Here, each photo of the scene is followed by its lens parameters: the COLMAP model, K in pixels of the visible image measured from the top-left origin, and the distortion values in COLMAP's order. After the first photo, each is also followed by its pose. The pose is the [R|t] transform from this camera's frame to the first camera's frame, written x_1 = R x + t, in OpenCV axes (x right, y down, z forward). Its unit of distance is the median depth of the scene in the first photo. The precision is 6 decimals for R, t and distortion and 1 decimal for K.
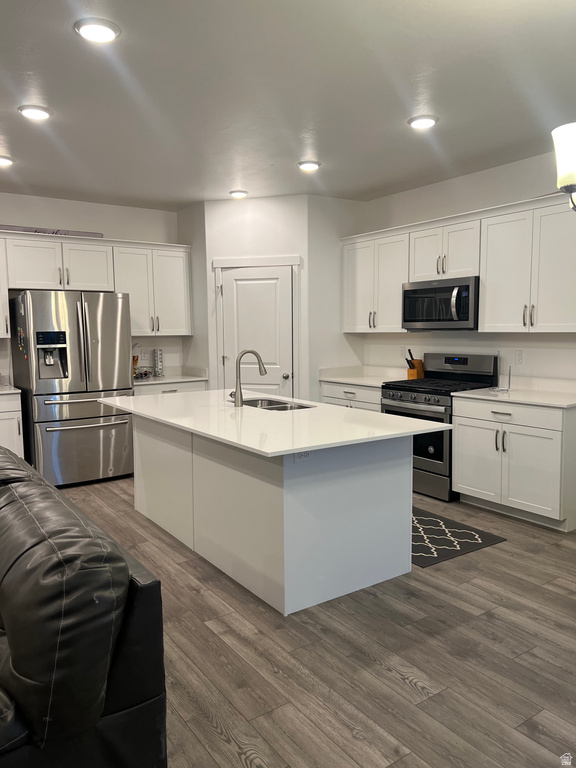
lens RADIAL K [[571.4, 0, 288.0], [0, 571.4, 384.0], [0, 0, 1]] dist [0.091217, -0.126226]
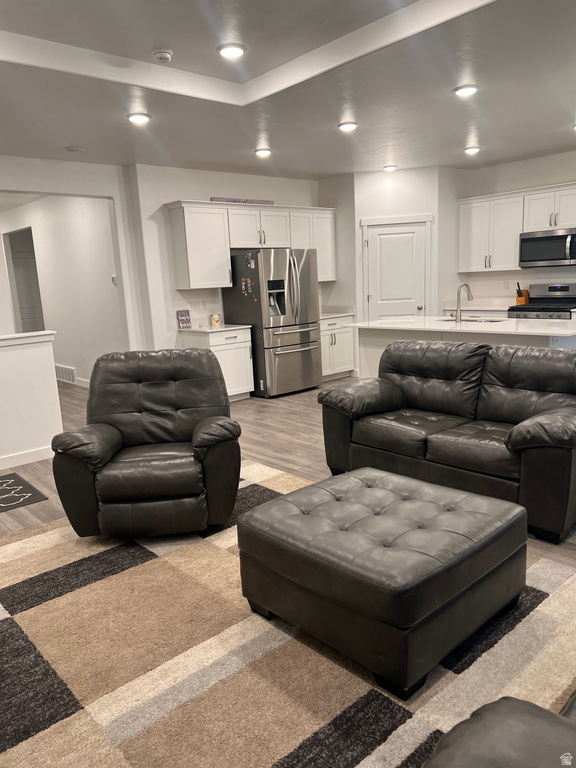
lens RADIAL K [[576.8, 0, 290.5], [0, 576.8, 393.1], [0, 0, 1]] dist [0.018245, -0.004154]
pose [[0.991387, -0.063842, 0.114348, -0.494136], [0.052461, 0.993612, 0.099911, 0.034811], [-0.119996, -0.093051, 0.988404, -0.316768]]
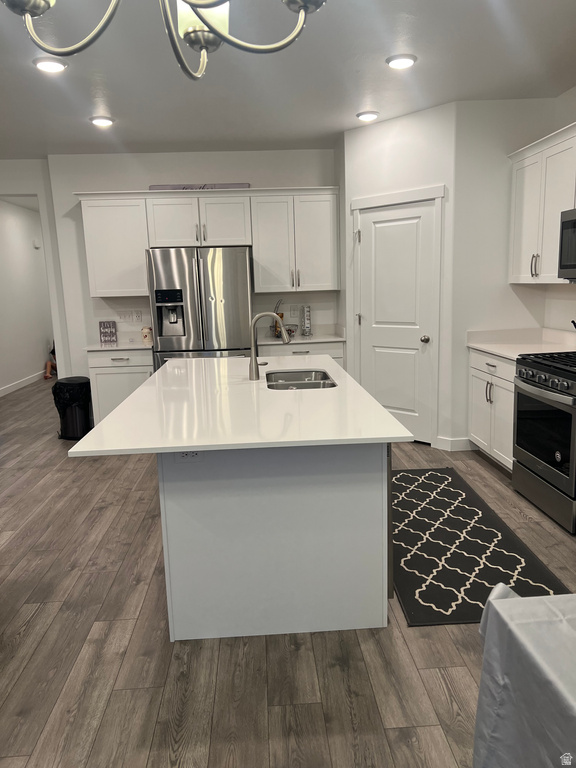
lens RADIAL K [[576.8, 0, 290.5], [0, 576.8, 393.1], [0, 0, 1]] dist [0.018245, -0.004154]
pose [[0.855950, 0.079530, -0.510905, 0.274115], [-0.028243, 0.993816, 0.107386, -0.022550], [0.516286, -0.077487, 0.852904, 0.210716]]
